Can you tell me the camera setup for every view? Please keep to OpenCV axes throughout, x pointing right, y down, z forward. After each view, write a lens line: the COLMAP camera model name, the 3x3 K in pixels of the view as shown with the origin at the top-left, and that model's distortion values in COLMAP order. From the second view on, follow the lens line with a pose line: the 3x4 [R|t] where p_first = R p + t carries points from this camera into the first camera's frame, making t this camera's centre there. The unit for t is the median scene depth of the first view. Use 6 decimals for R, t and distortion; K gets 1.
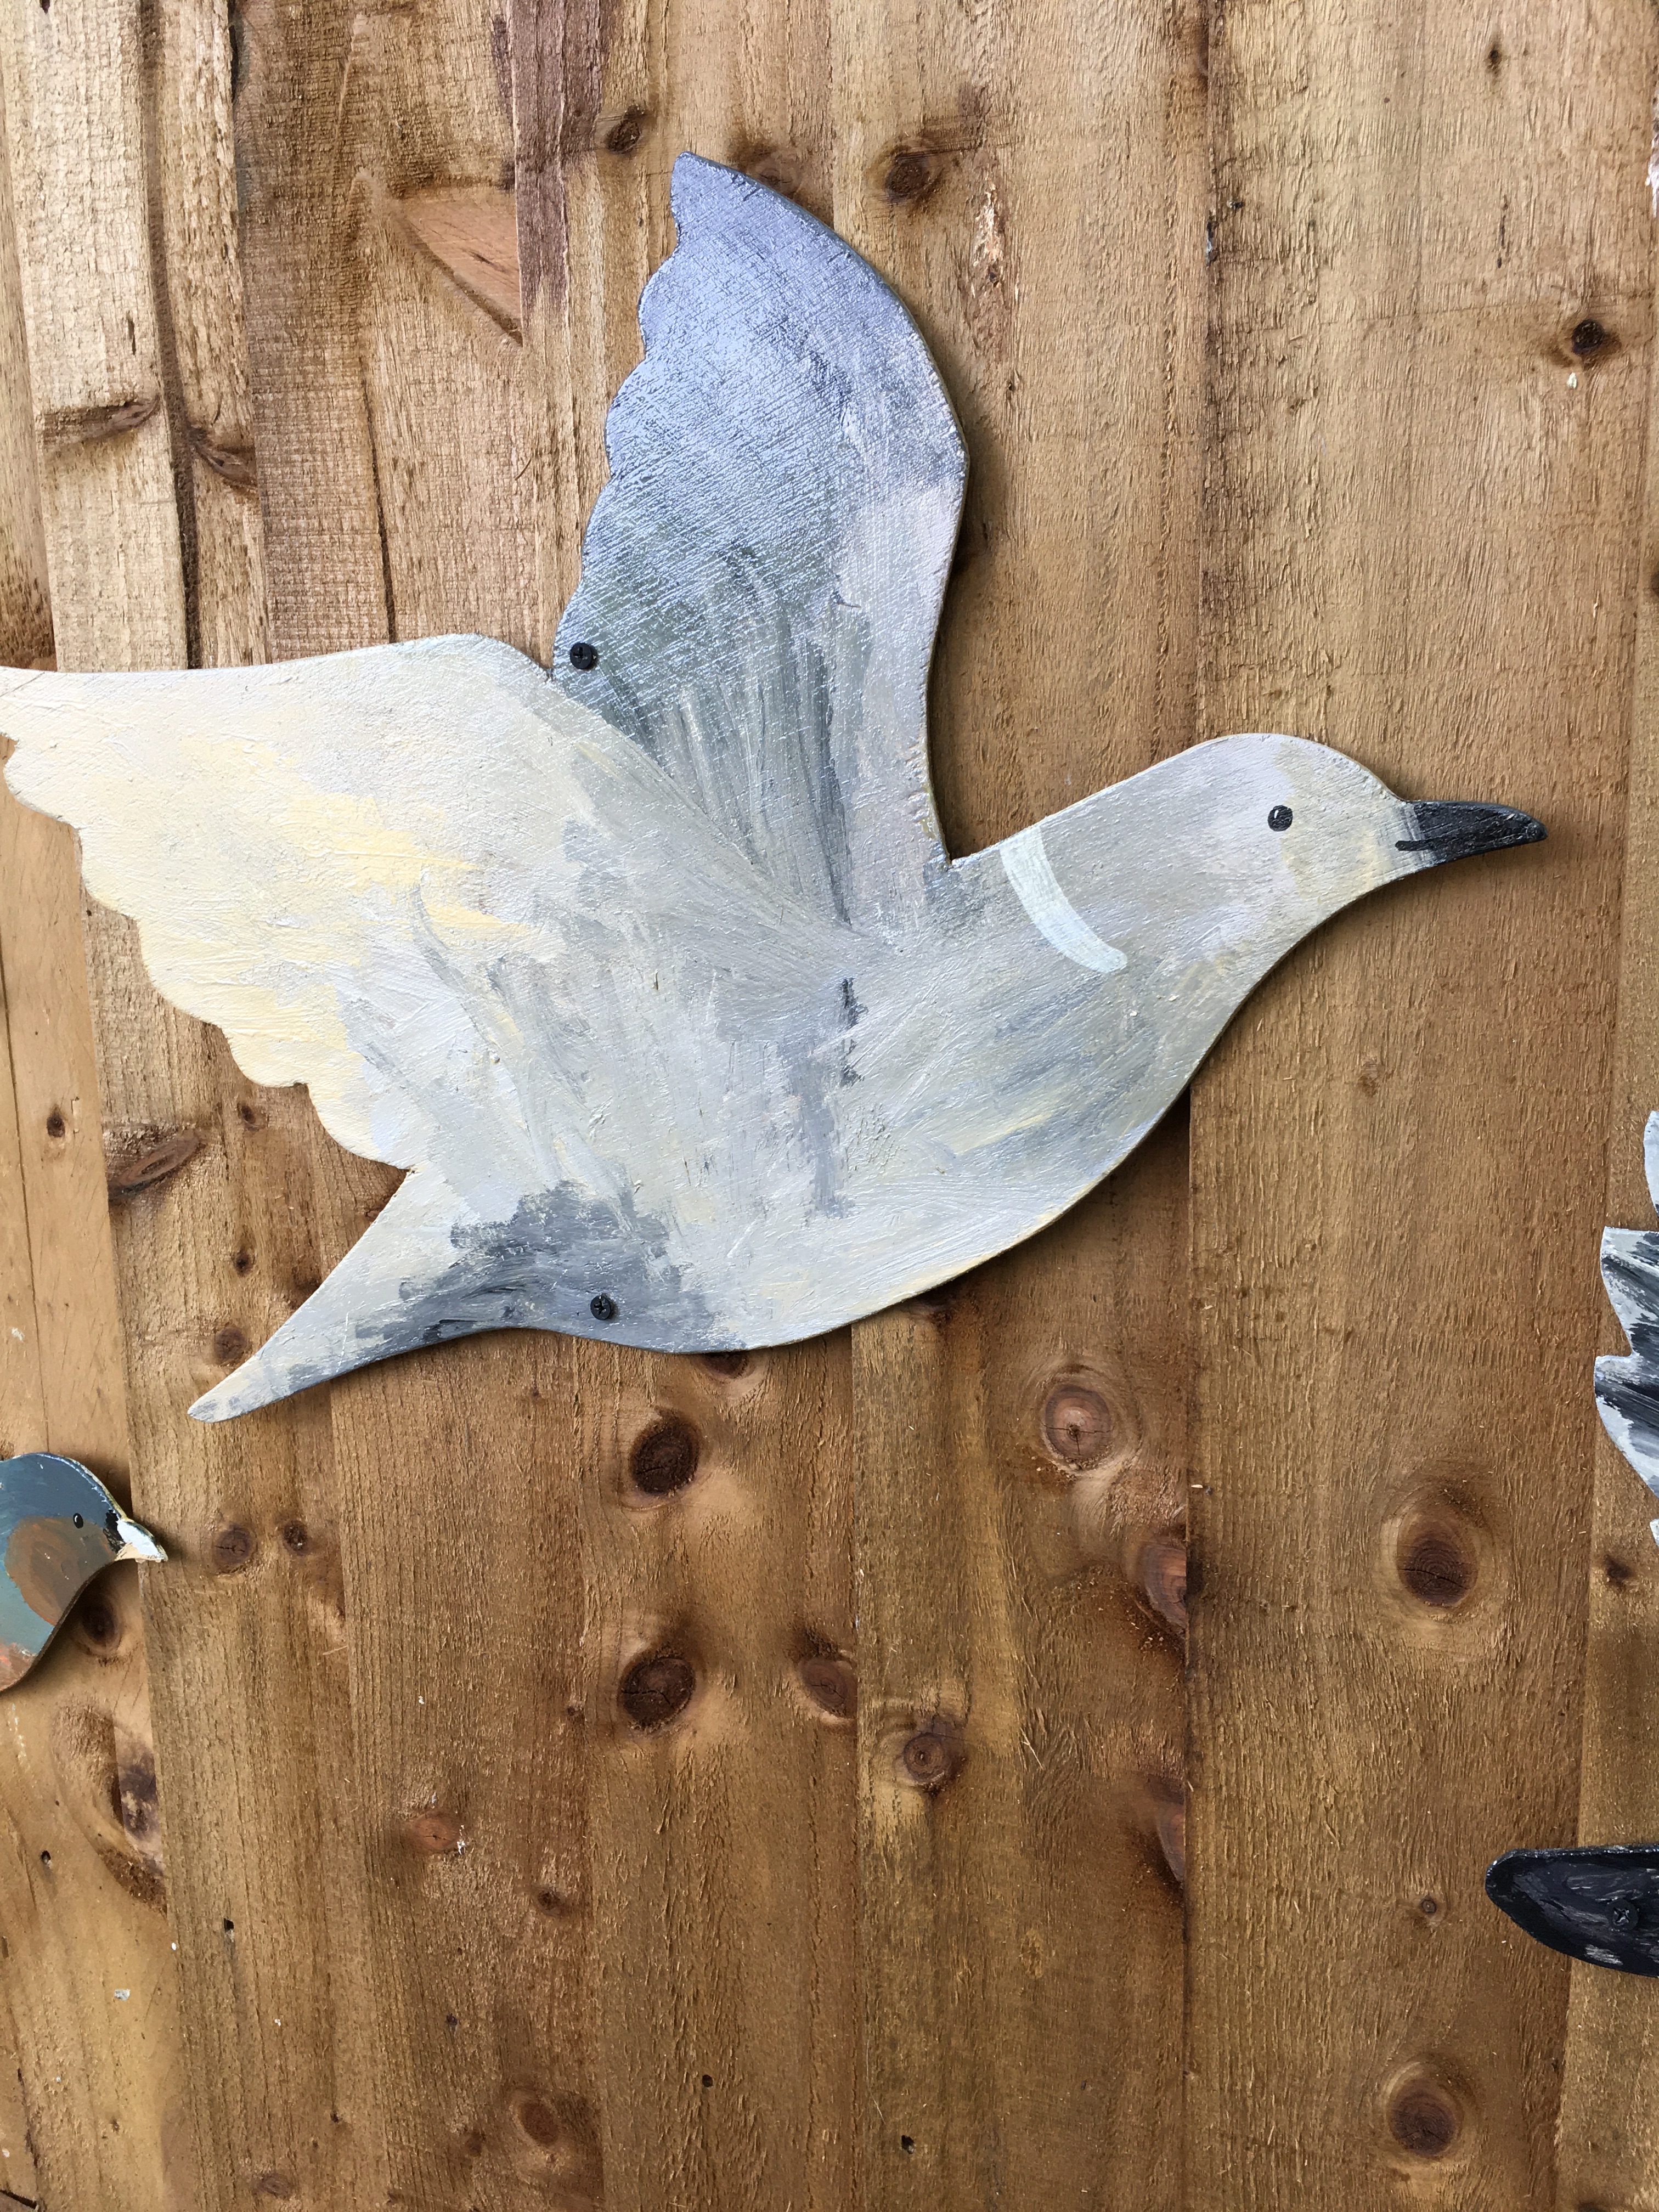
lens RADIAL K [[1864.2, 0, 851.4], [0, 1864.2, 1108.9], [0, 0, 1]] dist [0.076102, -0.107032]
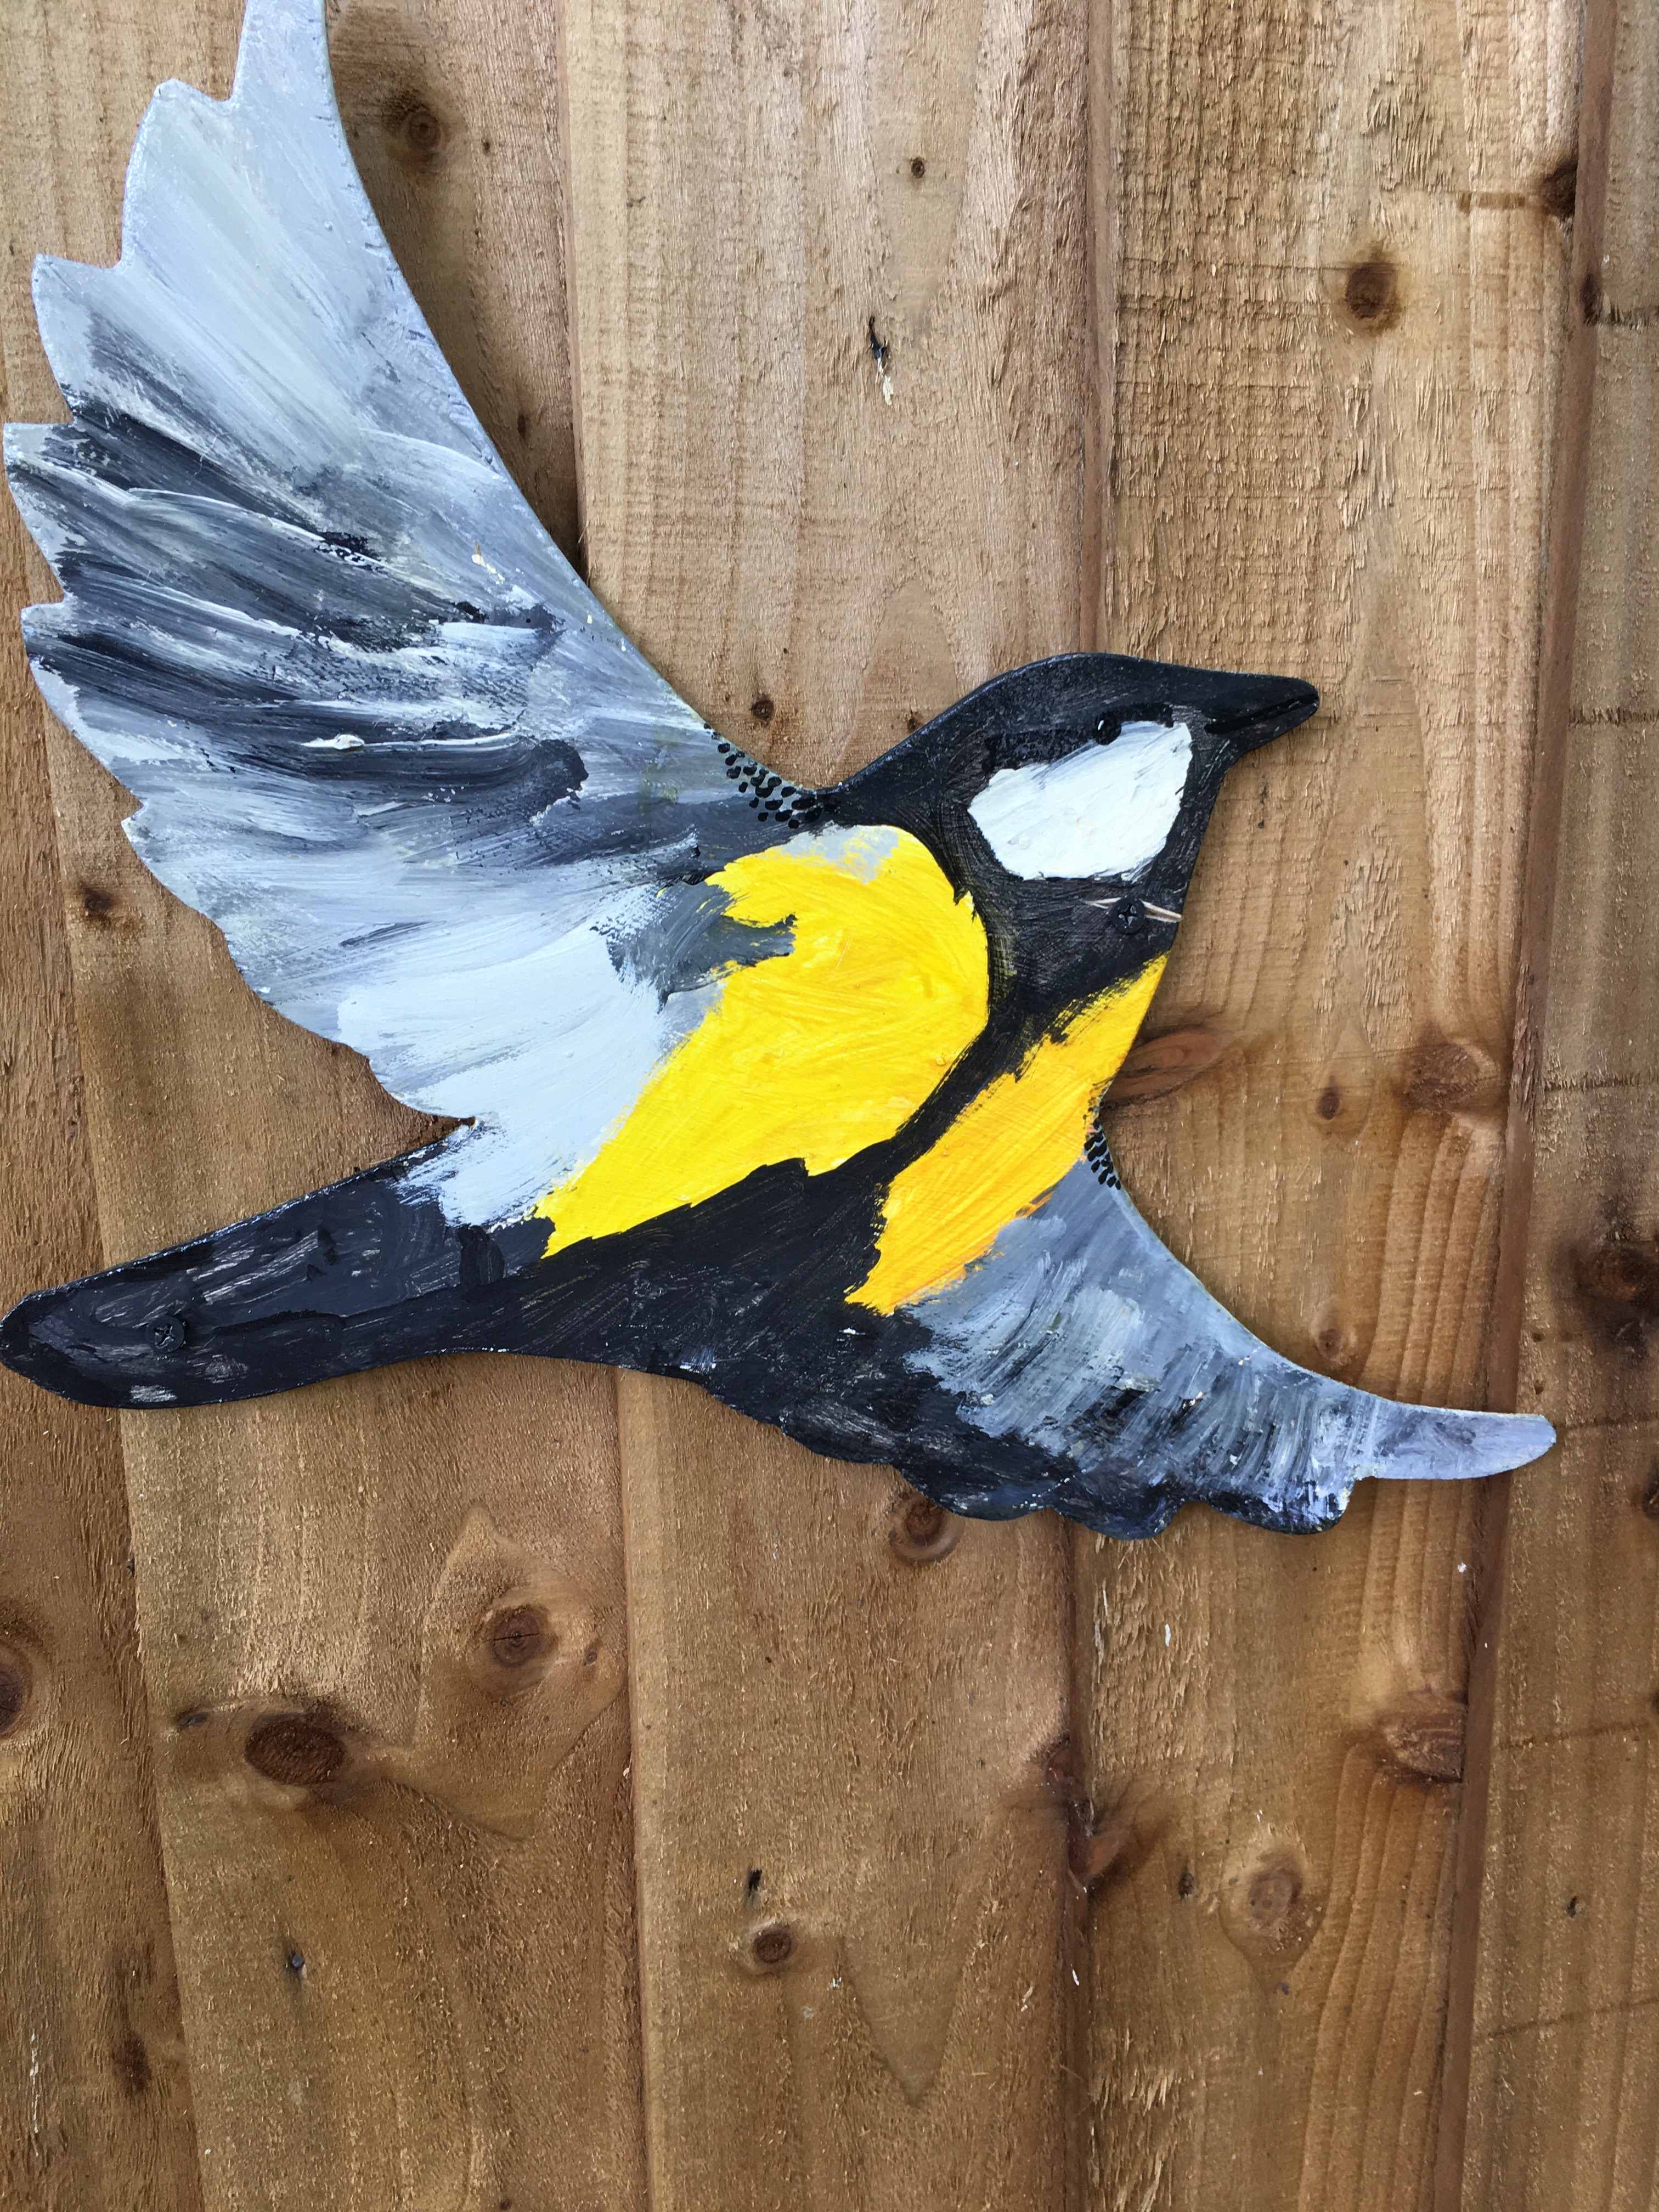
lens RADIAL K [[1864.2, 0, 829.9], [0, 1864.2, 1116.8], [0, 0, 1]] dist [0.076102, -0.107032]
pose [[0.812704, -0.125832, 0.568927, 0.158890], [0.098913, 0.992025, 0.078114, 0.248631], [-0.574220, -0.007209, 0.818670, 0.140683]]
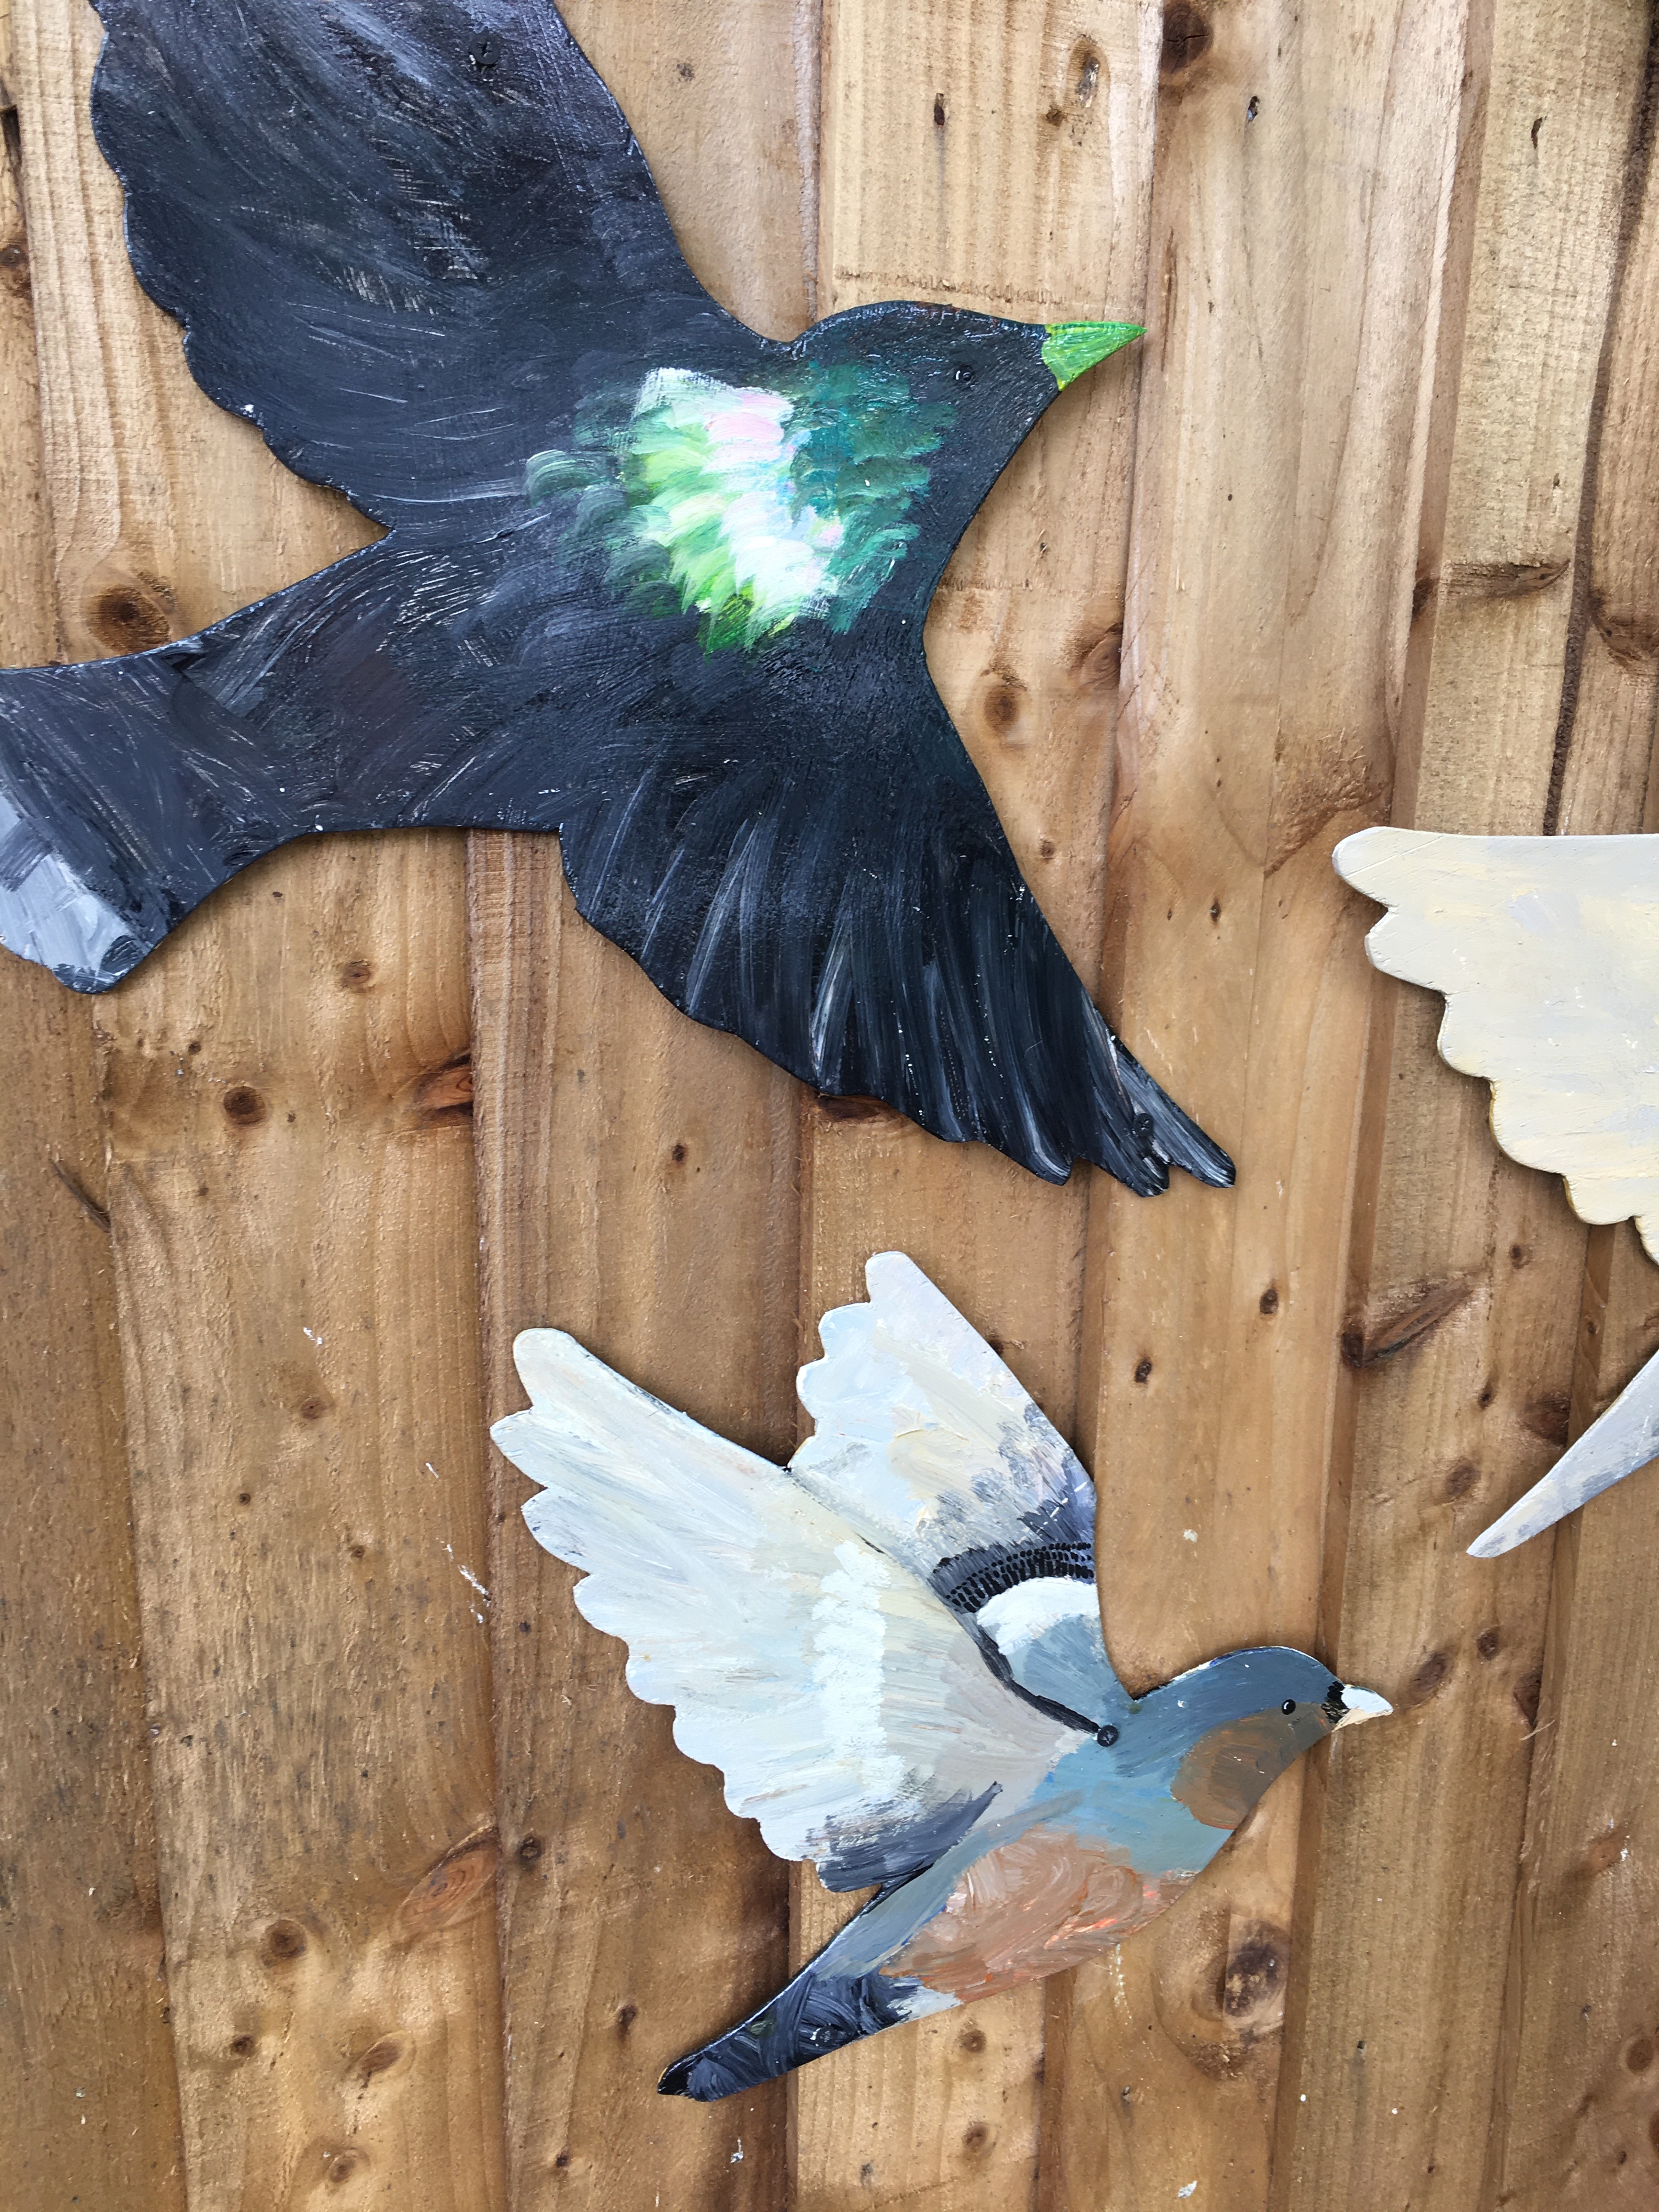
lens RADIAL K [[1864.2, 0, 814.2], [0, 1864.2, 1105.5], [0, 0, 1]] dist [0.076102, -0.107032]
pose [[0.720513, -0.128810, 0.681373, -1.511862], [0.092746, 0.991669, 0.089396, -0.240652], [-0.687212, -0.001216, 0.726456, 0.603852]]
